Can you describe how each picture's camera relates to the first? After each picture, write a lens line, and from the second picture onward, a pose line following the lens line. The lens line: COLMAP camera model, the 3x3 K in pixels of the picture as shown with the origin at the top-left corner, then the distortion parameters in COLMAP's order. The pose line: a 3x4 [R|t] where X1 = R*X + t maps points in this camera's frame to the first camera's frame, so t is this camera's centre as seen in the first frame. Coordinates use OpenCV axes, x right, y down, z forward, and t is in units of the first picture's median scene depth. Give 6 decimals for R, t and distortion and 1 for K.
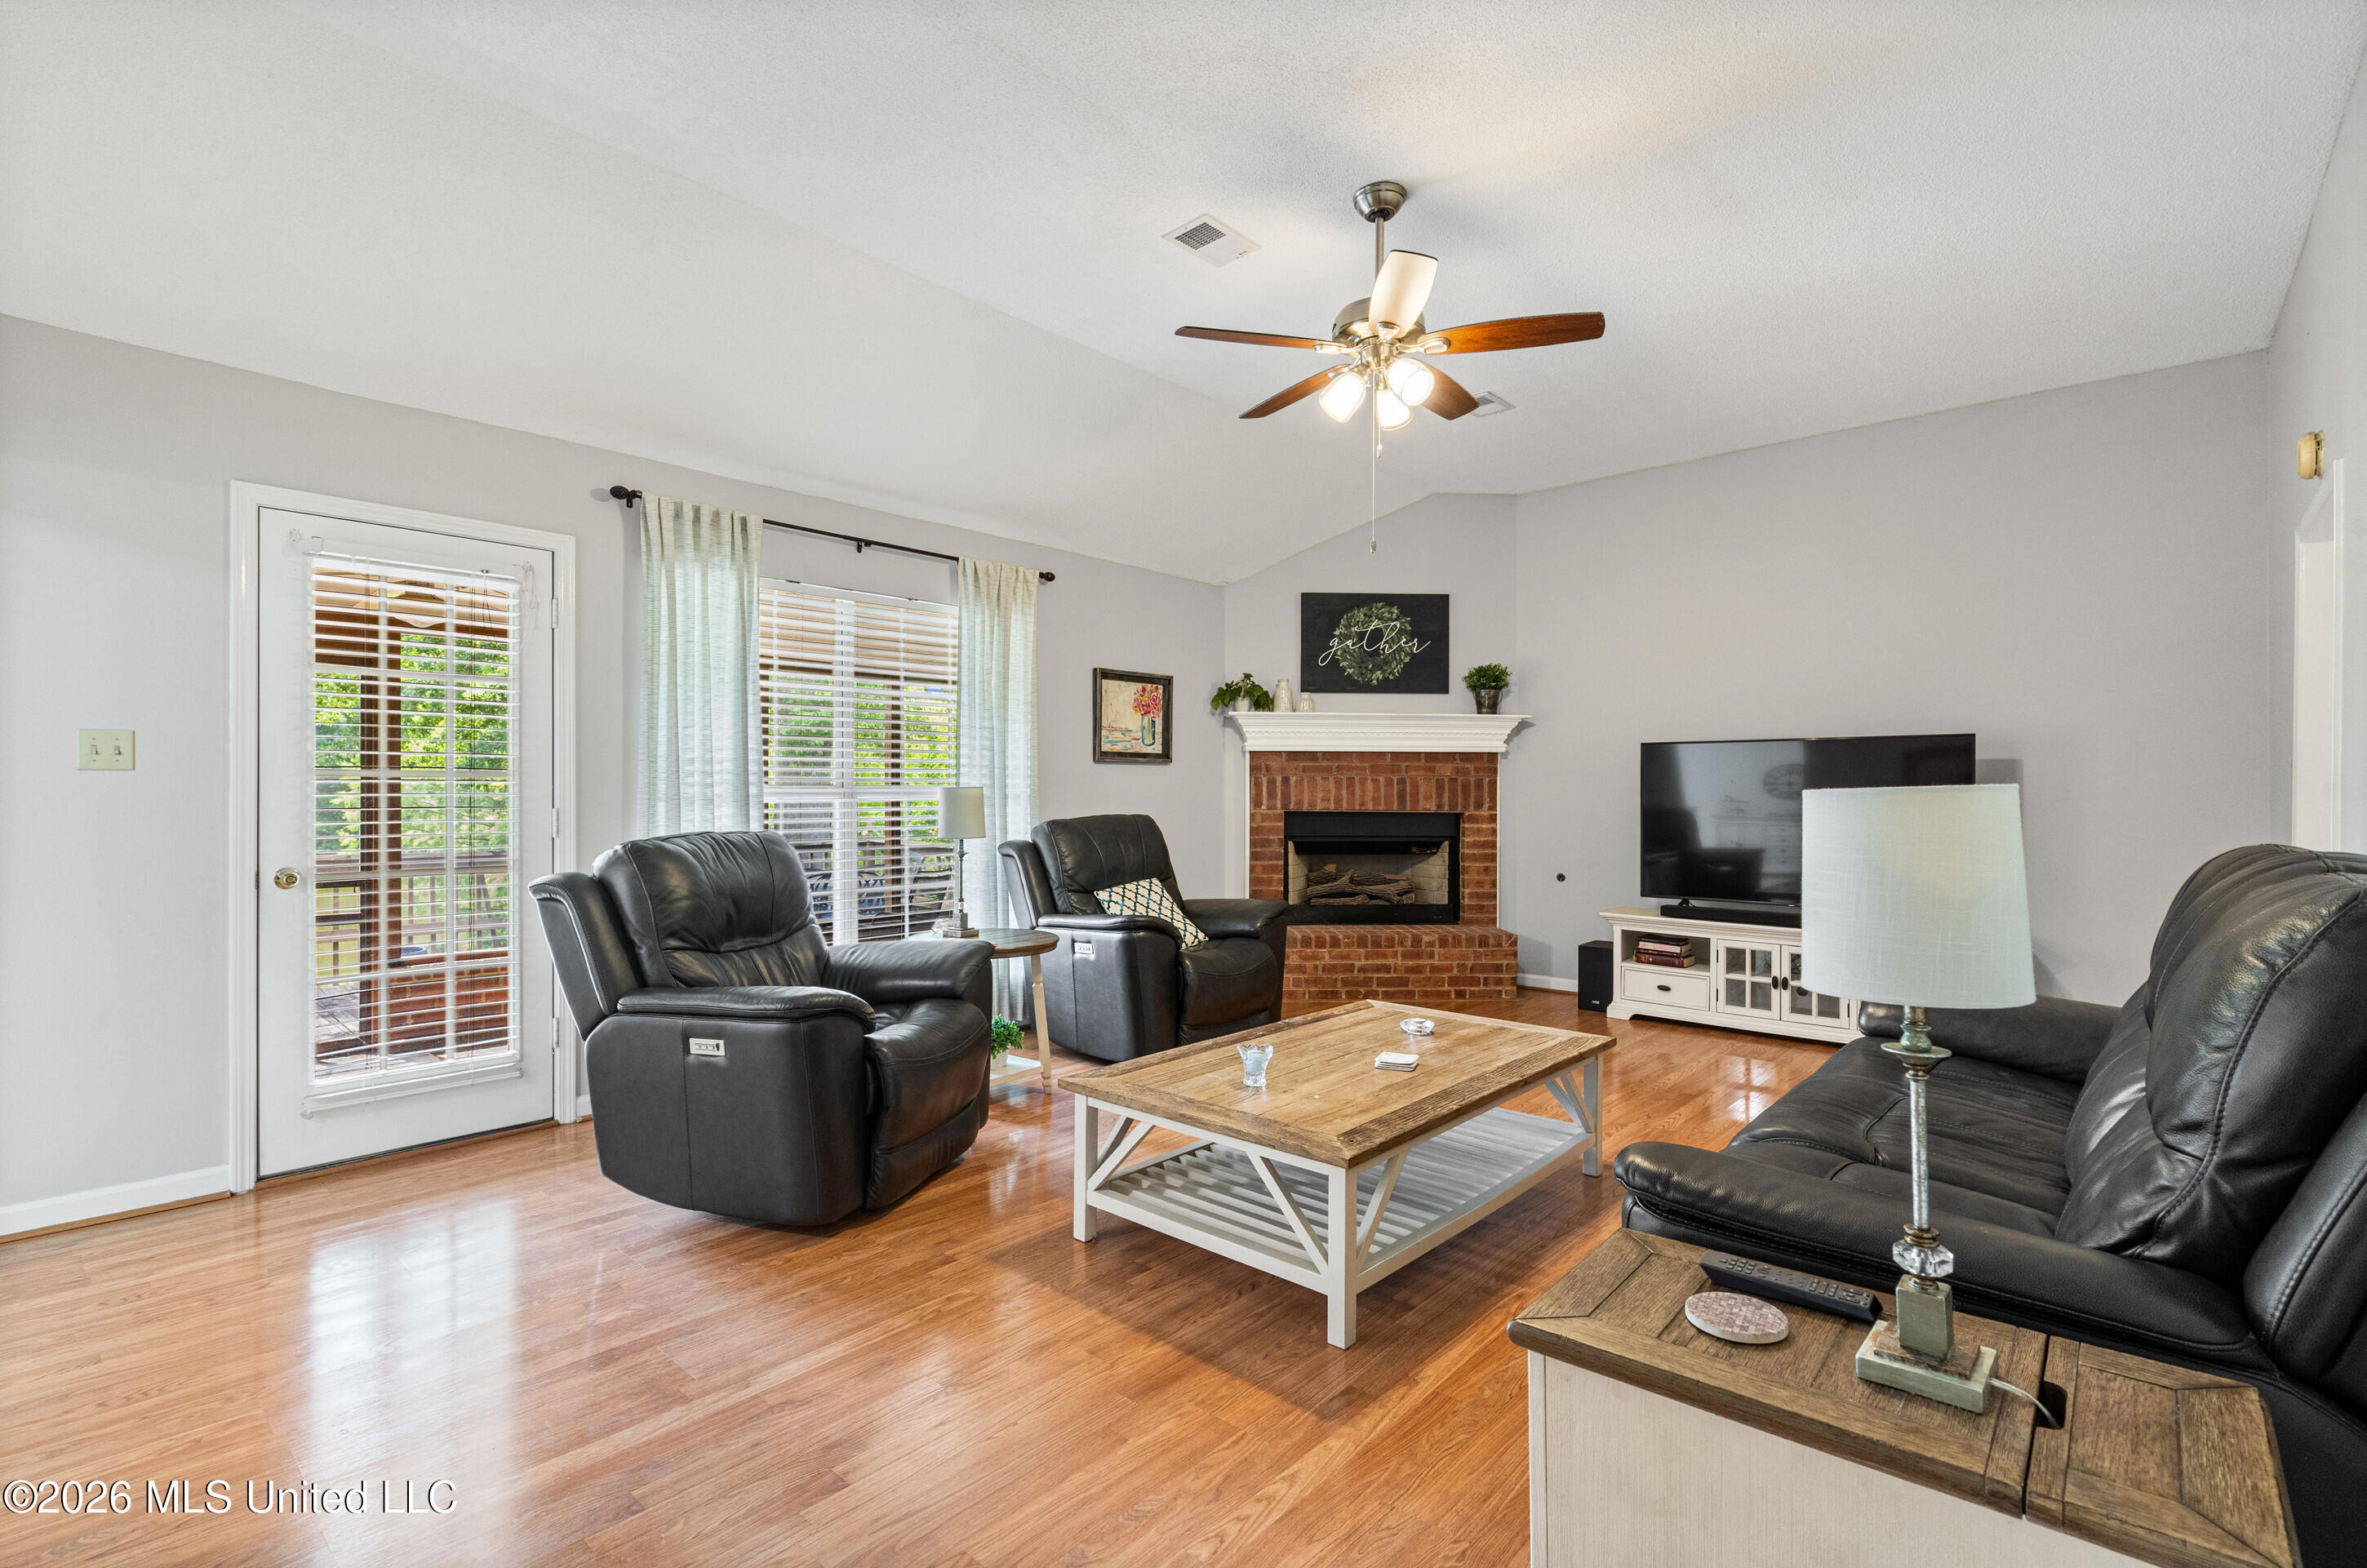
lens RADIAL K [[1079.7, 0, 1130.6], [0, 1079.7, 793.7], [0, 0, 1]] dist [-0.006941, 0.002692]
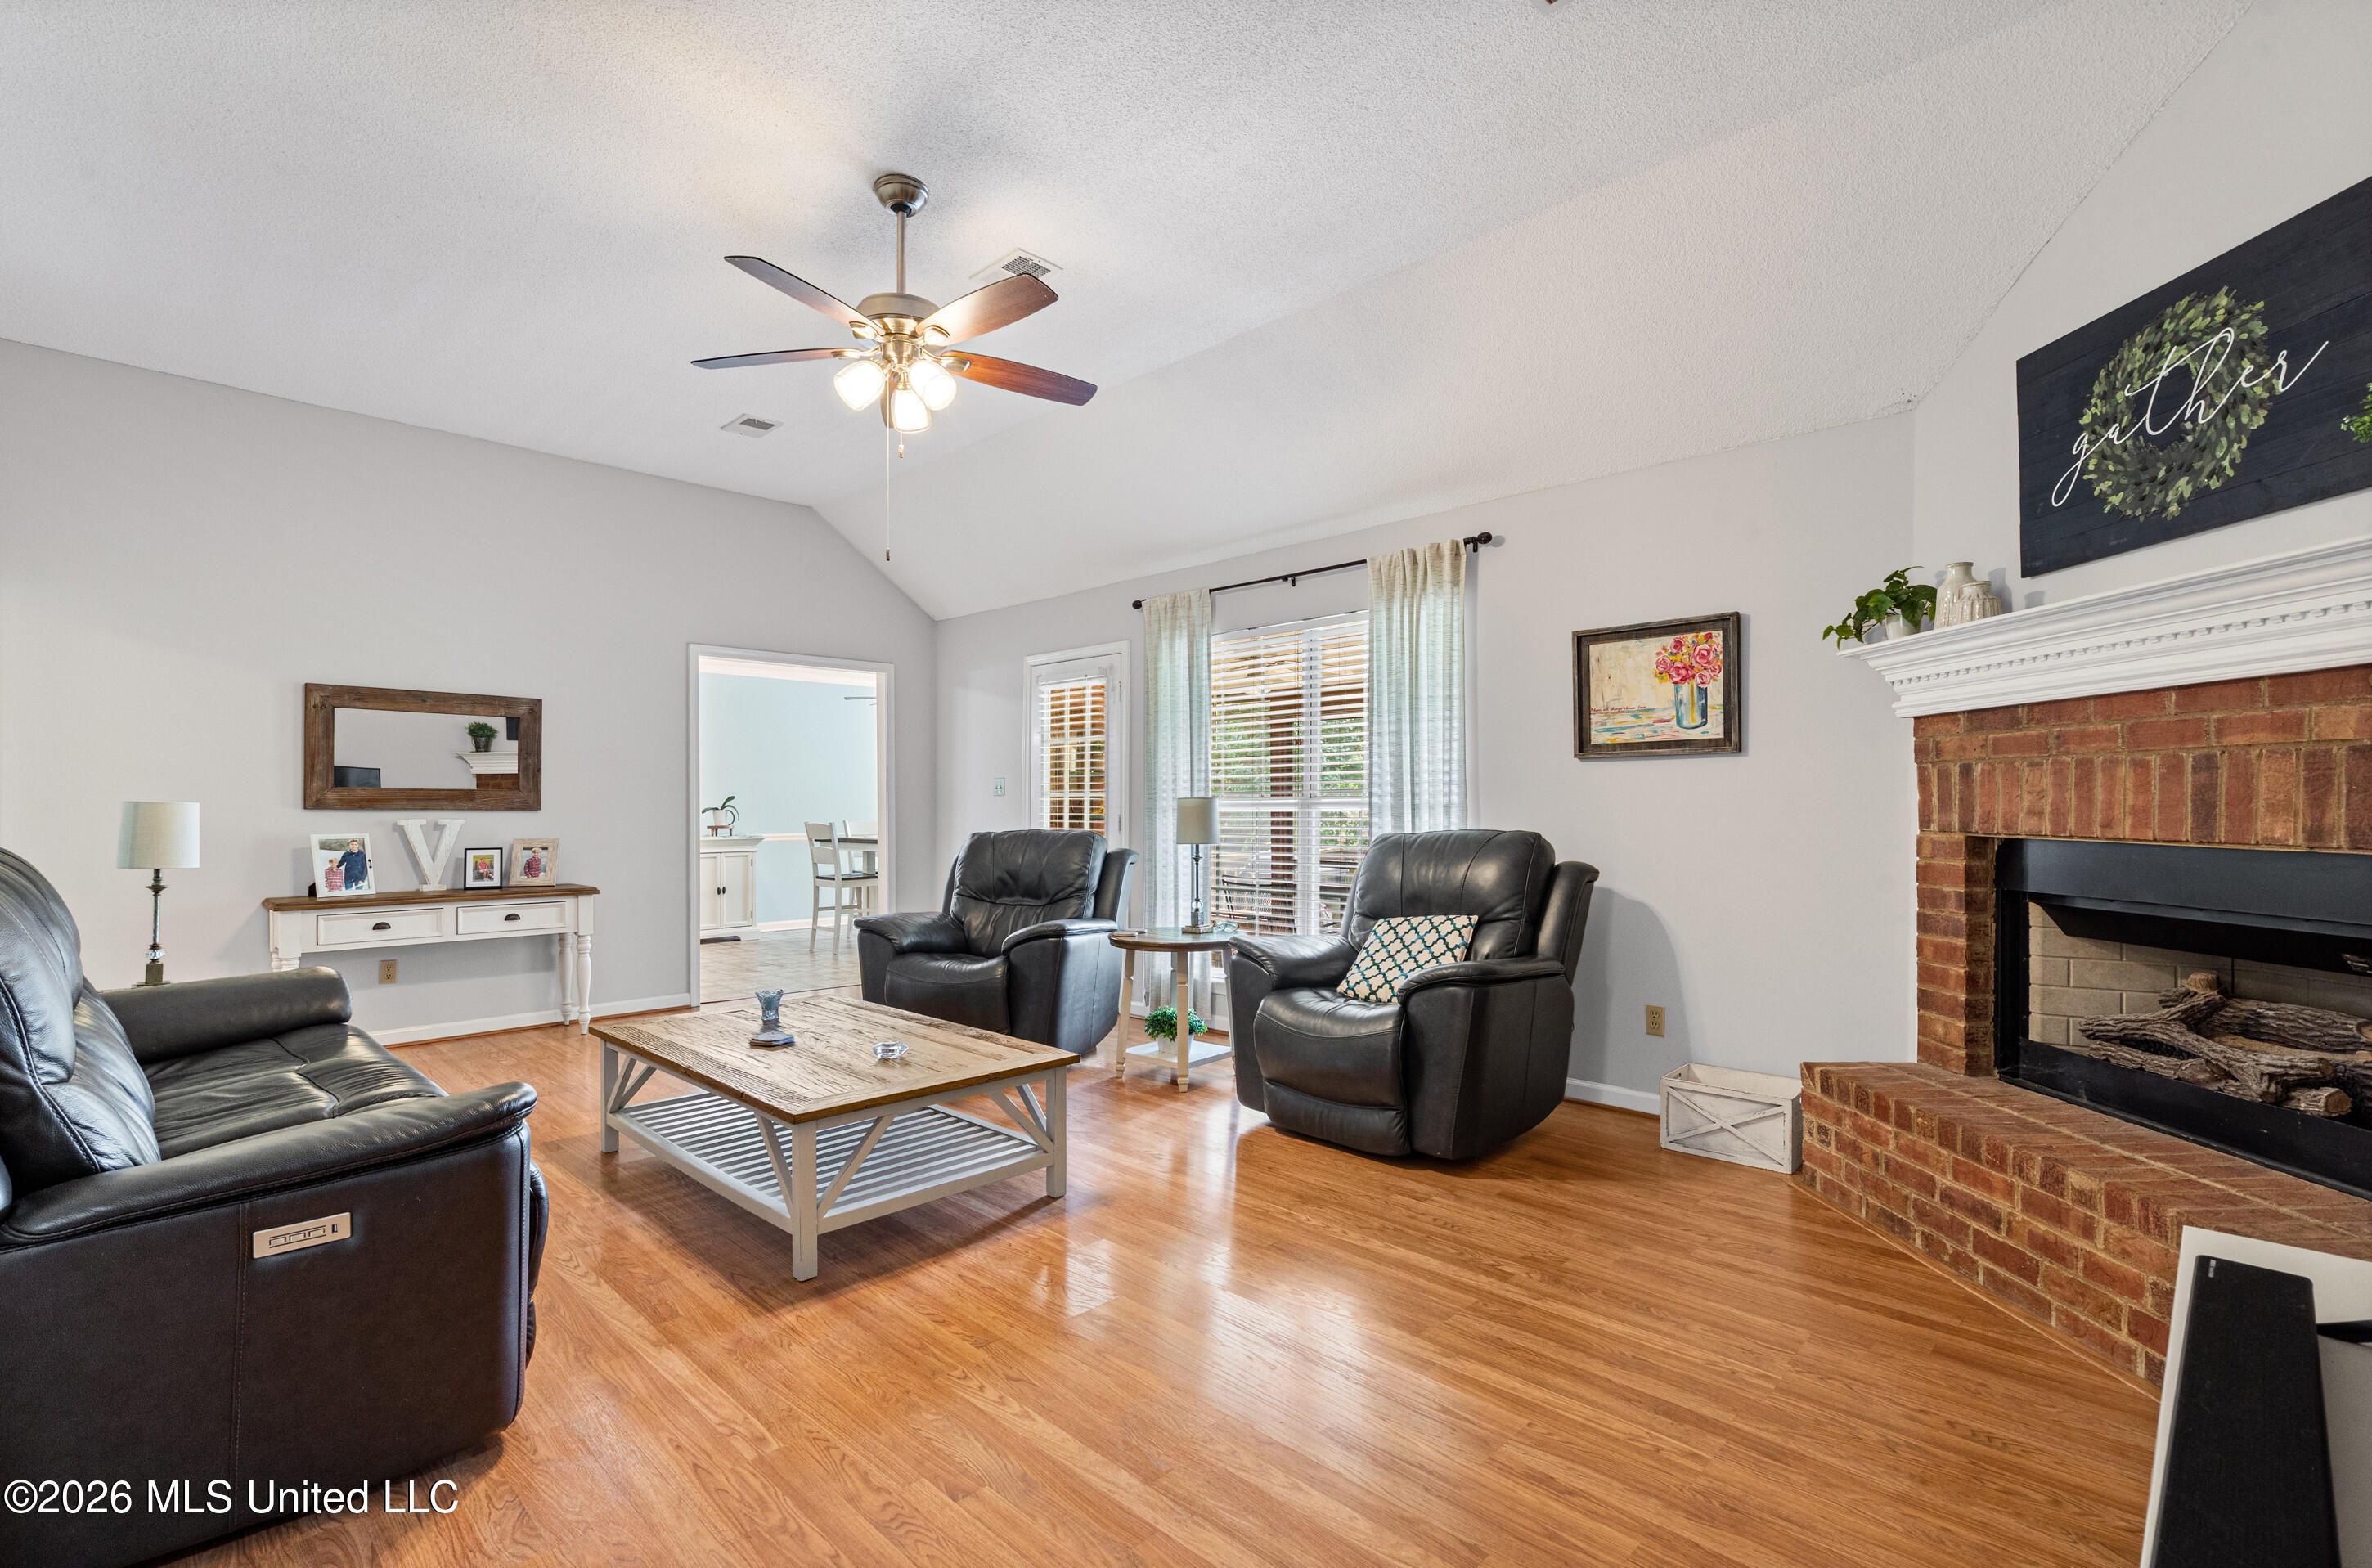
lens RADIAL K [[1082.0, 0, 1190.6], [0, 1082.0, 804.4], [0, 0, 1]] dist [-0.006941, 0.002692]
pose [[-0.011766, -0.006483, -0.999910, 0.626711], [-0.000994, 0.999979, -0.006471, 0.005403], [0.999930, 0.000917, -0.011772, 0.662696]]
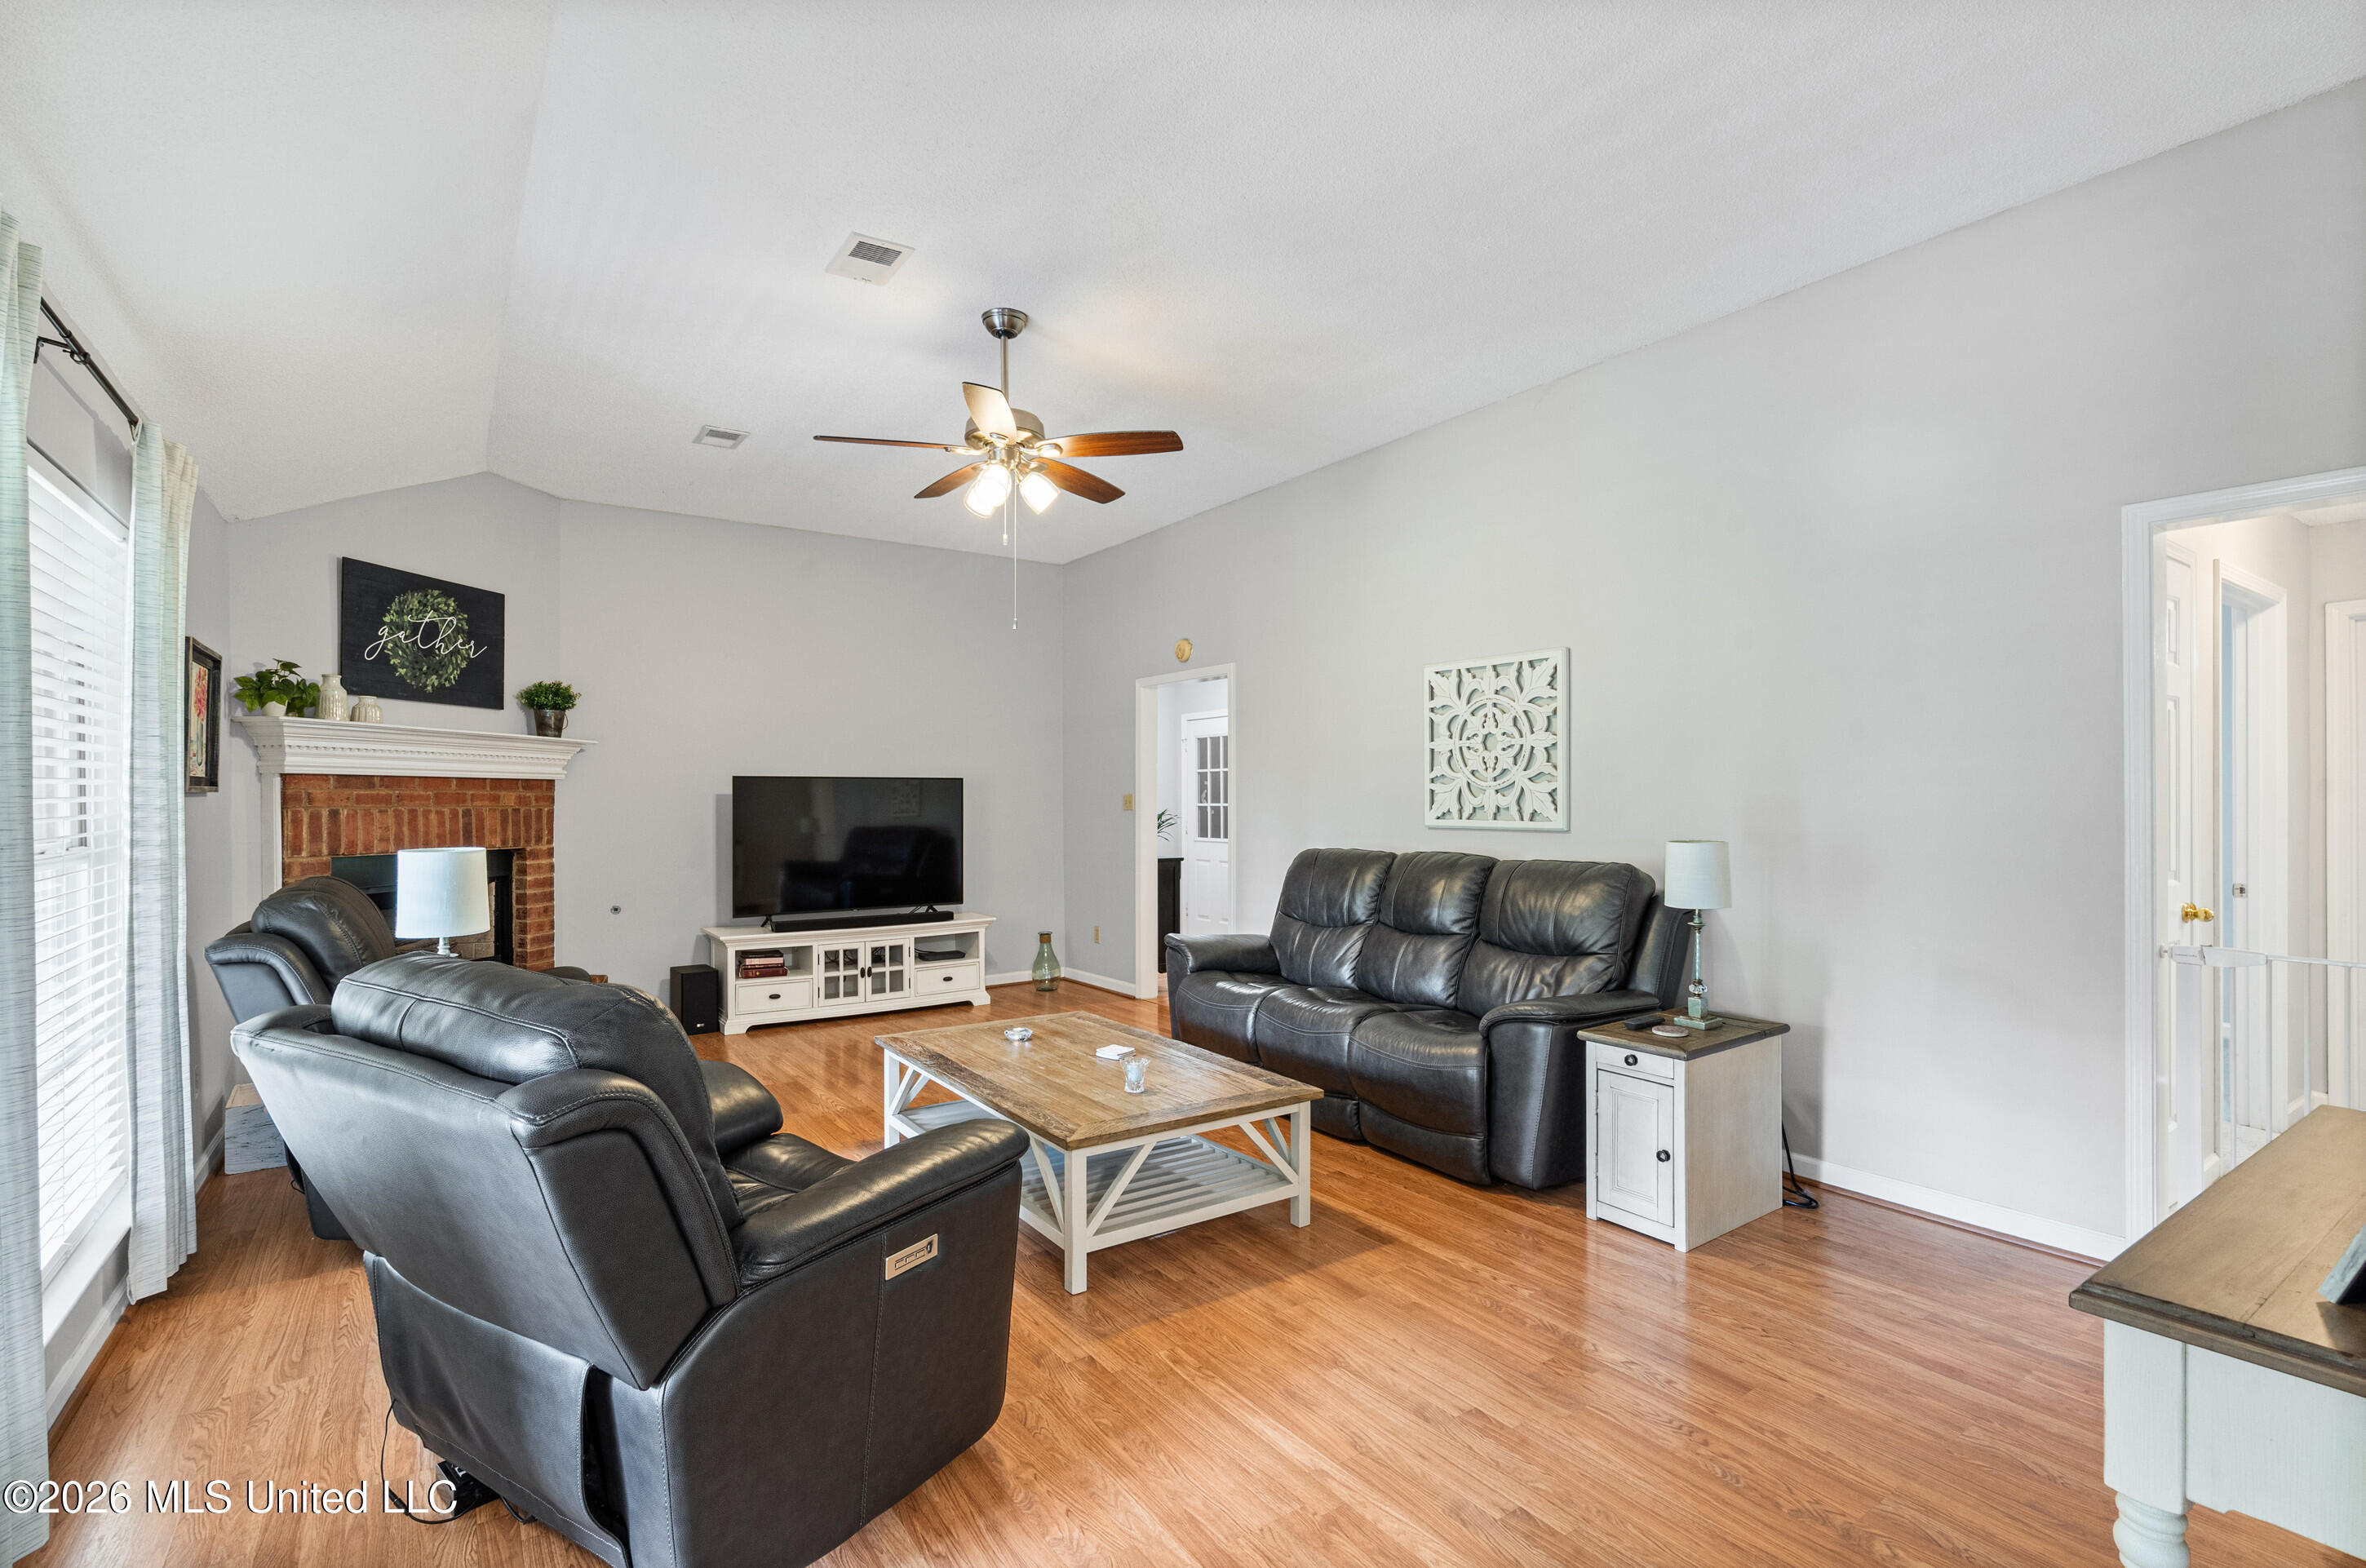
lens RADIAL K [[1079.2, 0, 1185.8], [0, 1079.2, 793.6], [0, 0, 1]] dist [-0.006941, 0.002692]
pose [[0.206475, 0.000600, 0.978452, -0.440240], [0.003080, 0.999994, -0.001263, -0.023900], [-0.978447, 0.003275, 0.206472, 0.297760]]
